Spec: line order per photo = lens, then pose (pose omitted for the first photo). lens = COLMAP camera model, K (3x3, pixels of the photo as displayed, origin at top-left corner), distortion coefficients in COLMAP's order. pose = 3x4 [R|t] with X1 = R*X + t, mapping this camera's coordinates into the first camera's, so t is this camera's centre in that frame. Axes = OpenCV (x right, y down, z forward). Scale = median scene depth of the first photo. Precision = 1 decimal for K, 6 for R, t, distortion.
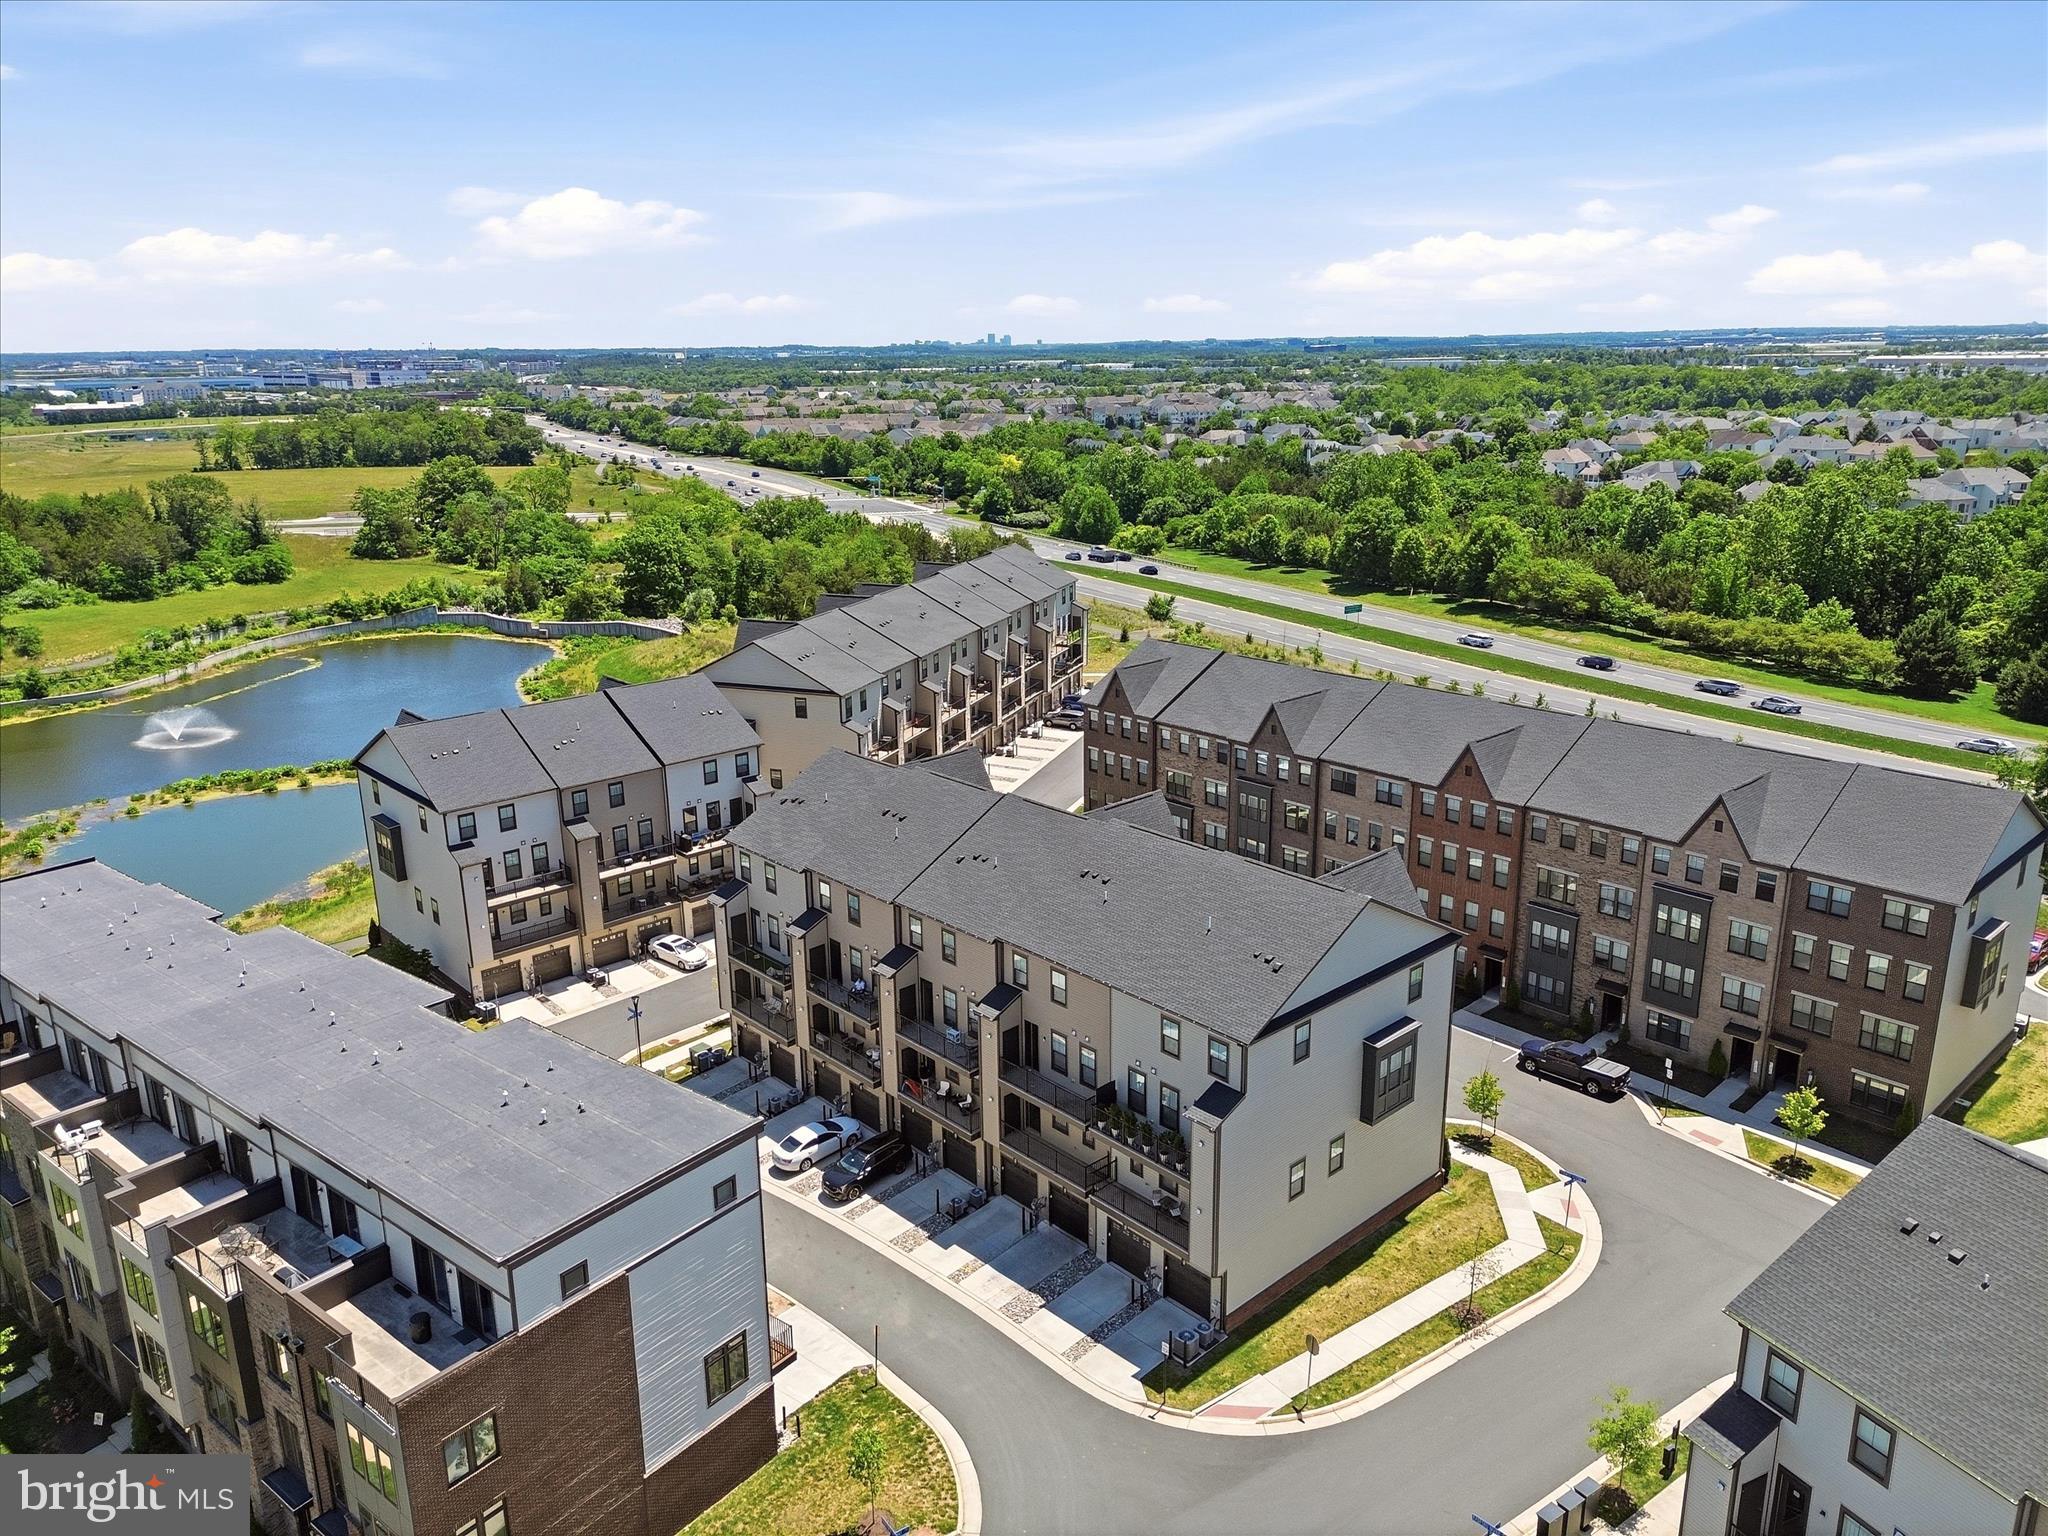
lens RADIAL K [[1446.2, 0, 999.6], [0, 1446.2, 776.3], [0, 0, 1]] dist [0.050021, -0.037360]
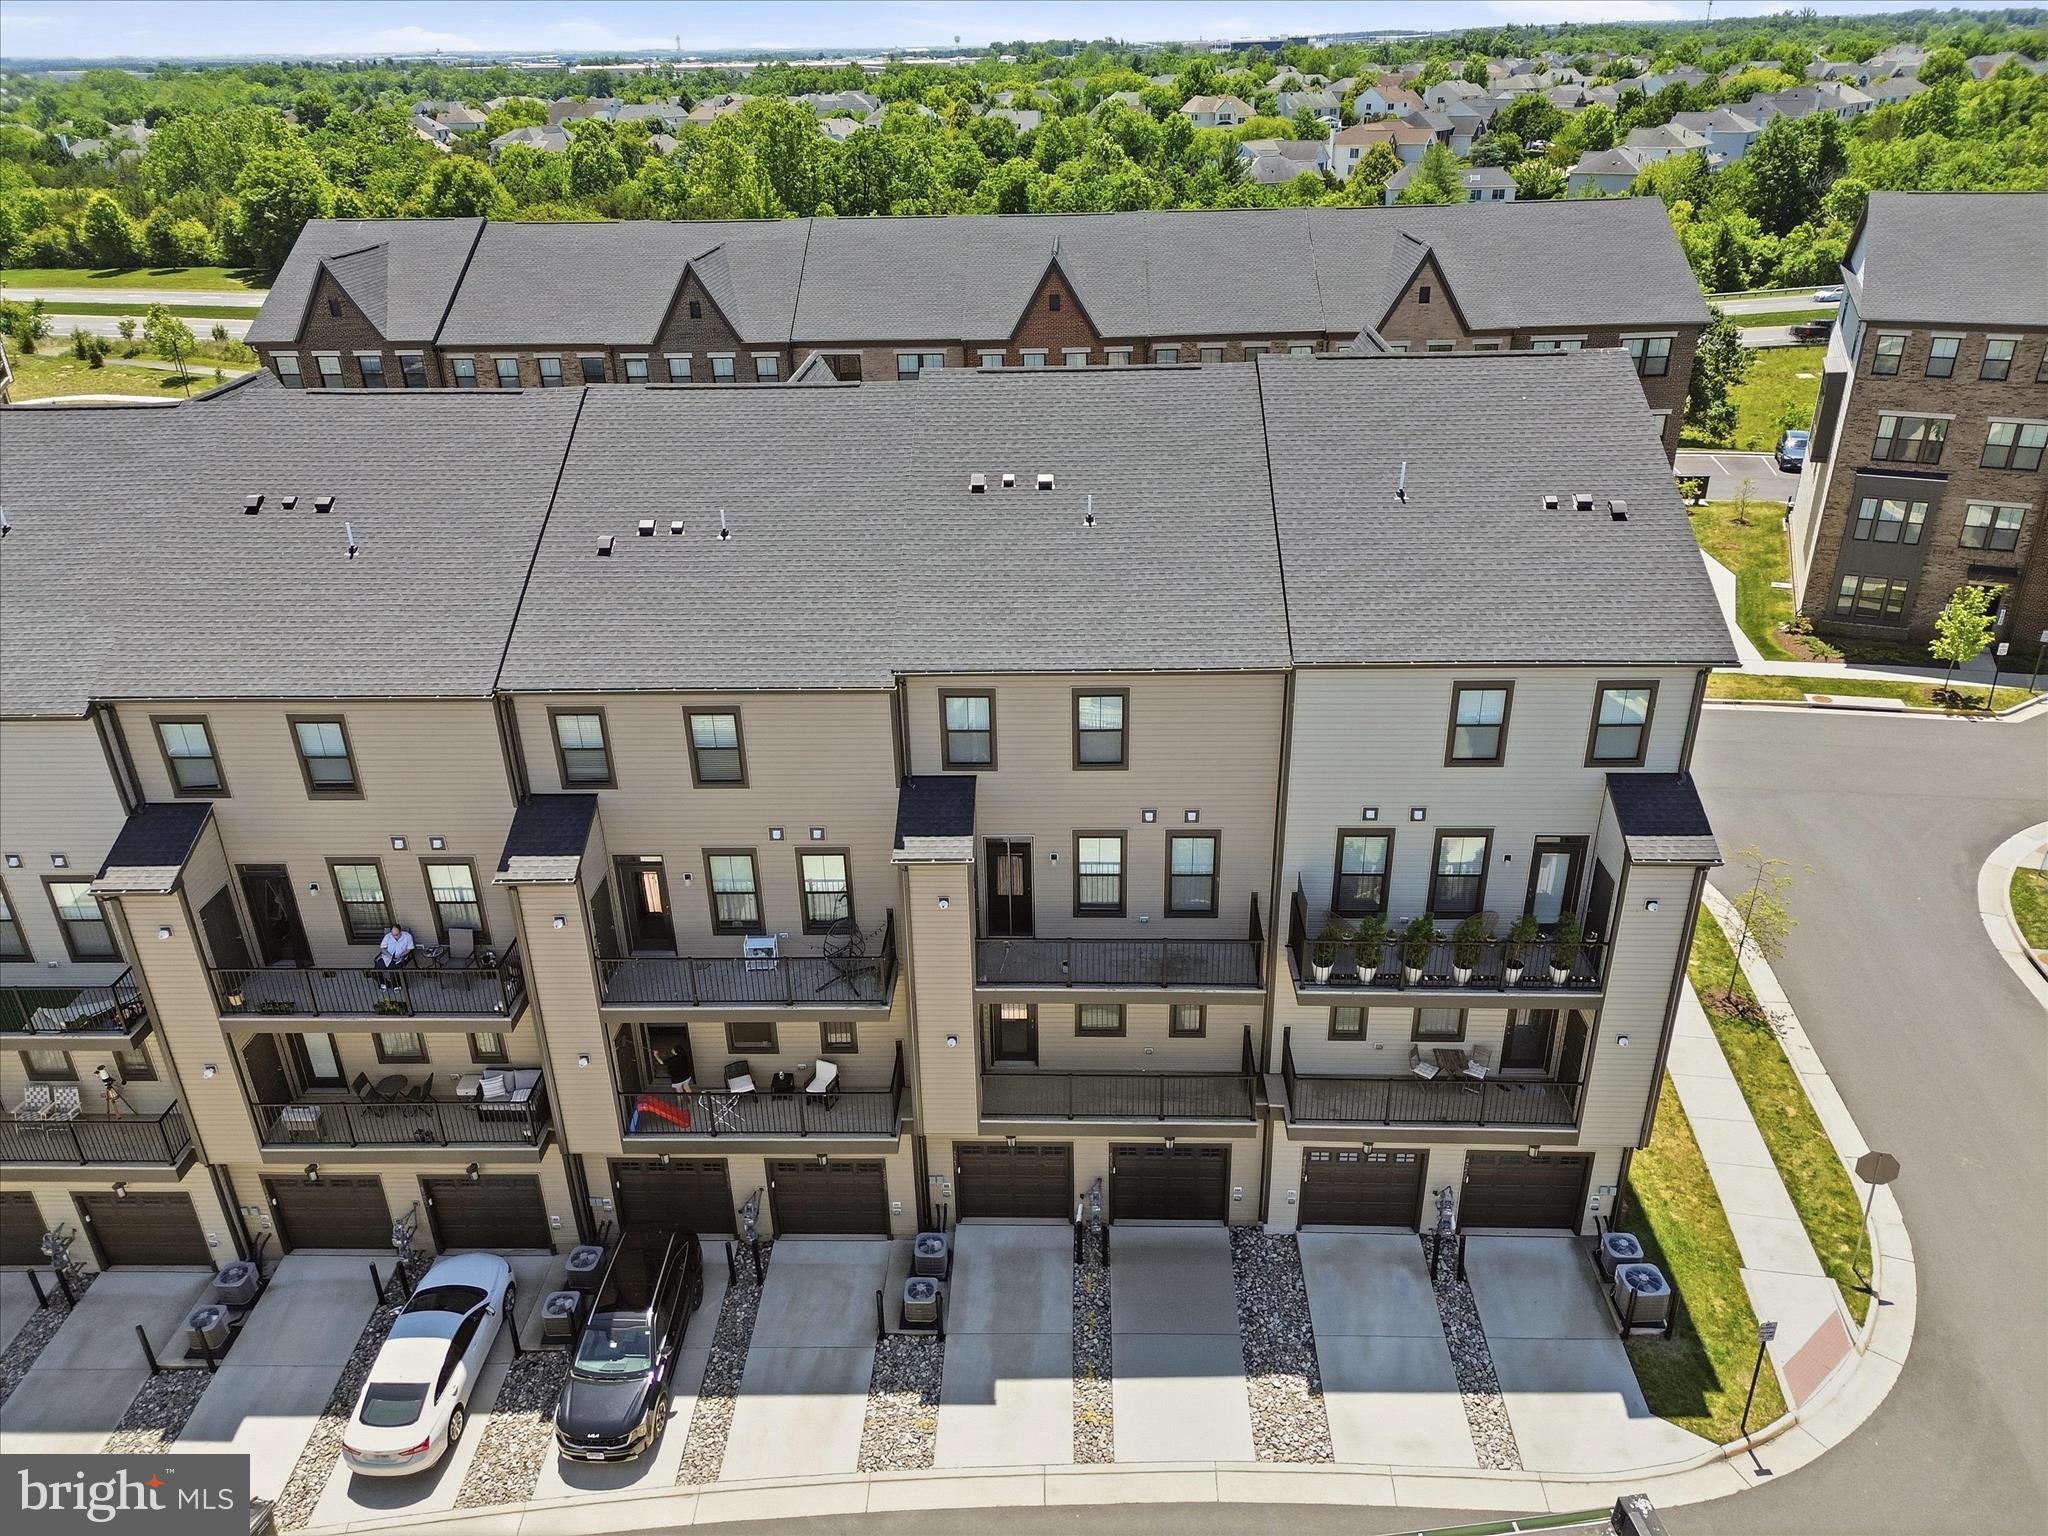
lens RADIAL K [[1446.2, 0, 999.6], [0, 1446.2, 776.3], [0, 0, 1]] dist [0.050021, -0.037360]
pose [[0.692066, -0.318178, 0.647926, -0.231715], [0.214594, 0.947717, 0.236183, 0.046772], [-0.689198, -0.024414, 0.724161, 0.634927]]
